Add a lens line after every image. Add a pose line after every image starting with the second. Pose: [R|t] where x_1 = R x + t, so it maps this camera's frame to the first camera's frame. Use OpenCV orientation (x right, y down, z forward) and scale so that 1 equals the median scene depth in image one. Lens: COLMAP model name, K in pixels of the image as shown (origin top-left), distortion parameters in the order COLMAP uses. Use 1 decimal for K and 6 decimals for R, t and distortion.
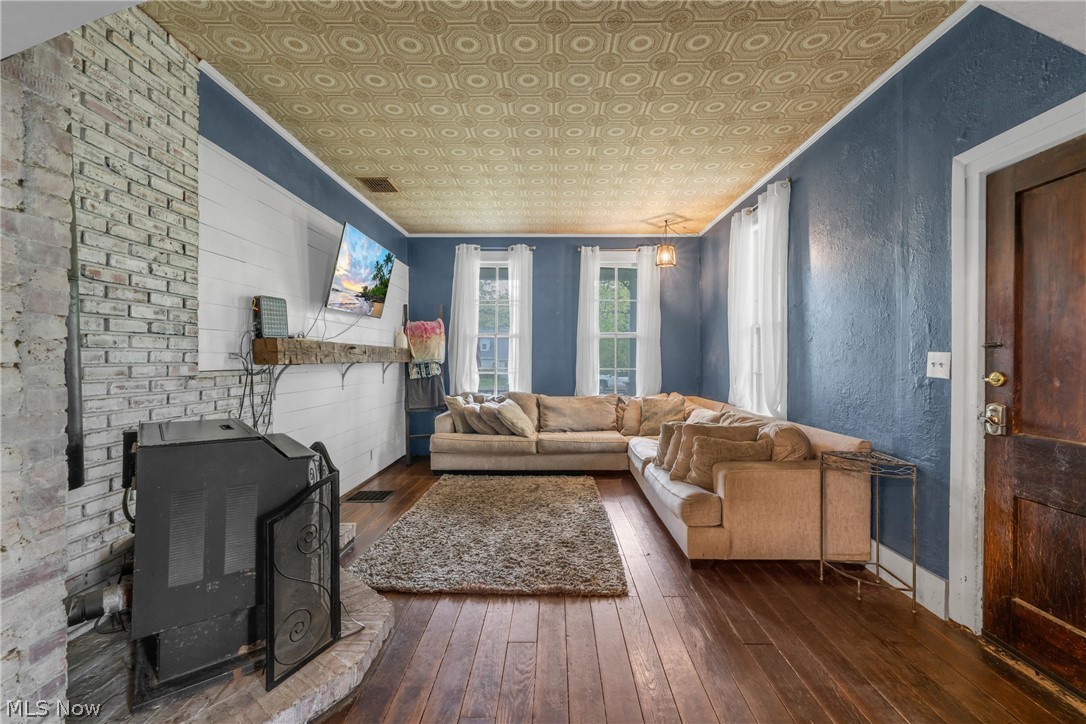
lens RADIAL K [[445.7, 0, 547.6], [0, 445.7, 358.7], [0, 0, 1]] dist [0.000462, 0.000135]
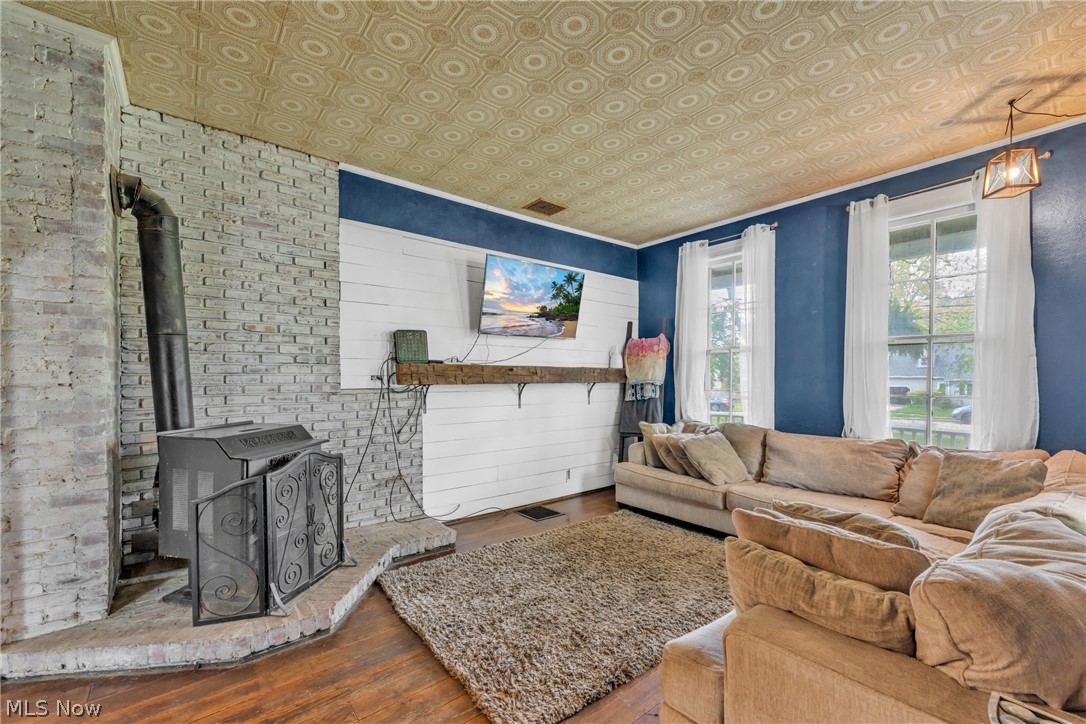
lens RADIAL K [[445.8, 0, 544.4], [0, 445.8, 381.5], [0, 0, 1]] dist [-0.000657, -0.000291]
pose [[0.634646, 0.005258, -0.772785, 0.539863], [0.000864, 0.999971, 0.007513, -0.004149], [0.772803, -0.005436, 0.634623, 0.477487]]
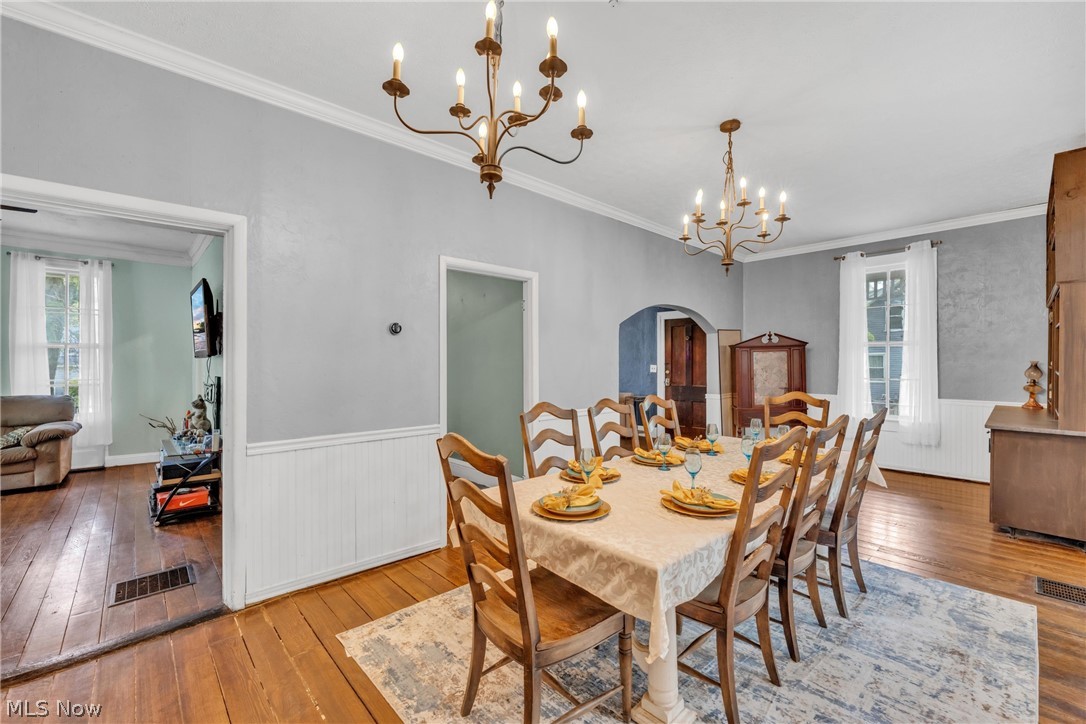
lens RADIAL K [[445.7, 0, 547.6], [0, 445.7, 358.7], [0, 0, 1]] dist [0.000462, 0.000135]
pose [[0.723741, 0.004603, 0.690056, -1.614933], [-0.000088, 0.999978, -0.006577, -0.030990], [-0.690072, 0.004699, 0.723726, -0.731873]]
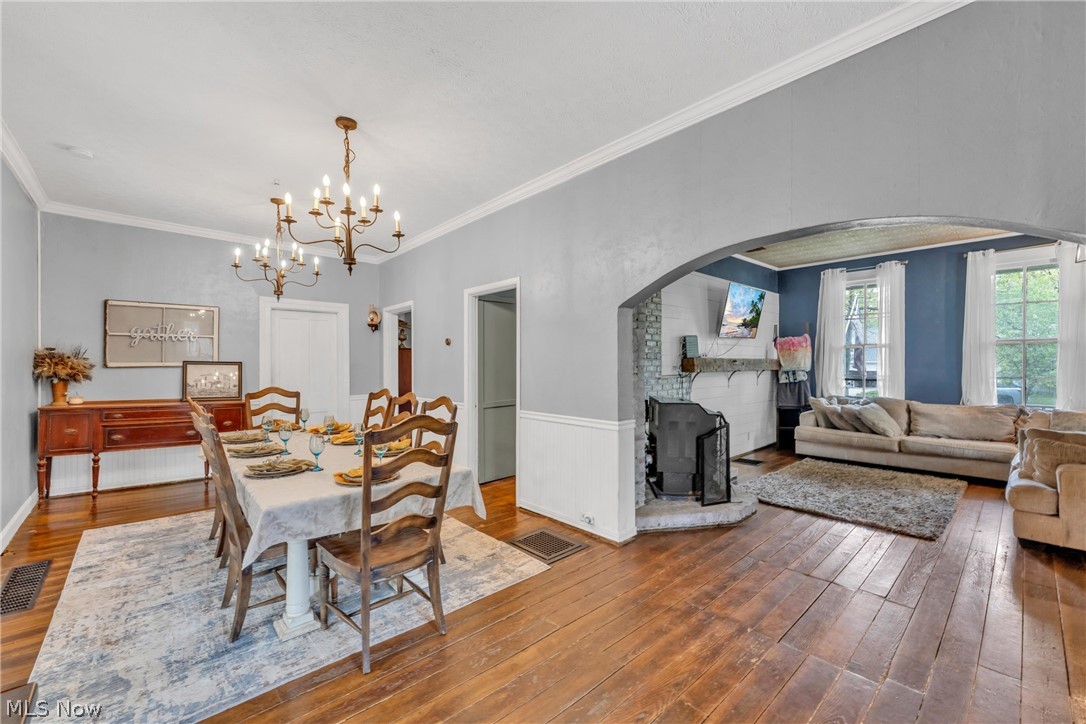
lens RADIAL K [[440.5, 0, 541.0], [0, 440.5, 364.2], [0, 0, 1]] dist [-0.001380, -0.000343]
pose [[0.678333, -0.004318, -0.734742, 0.275062], [0.006190, 0.999981, -0.000162, -0.022187], [0.734728, -0.004438, 0.678347, -0.640287]]
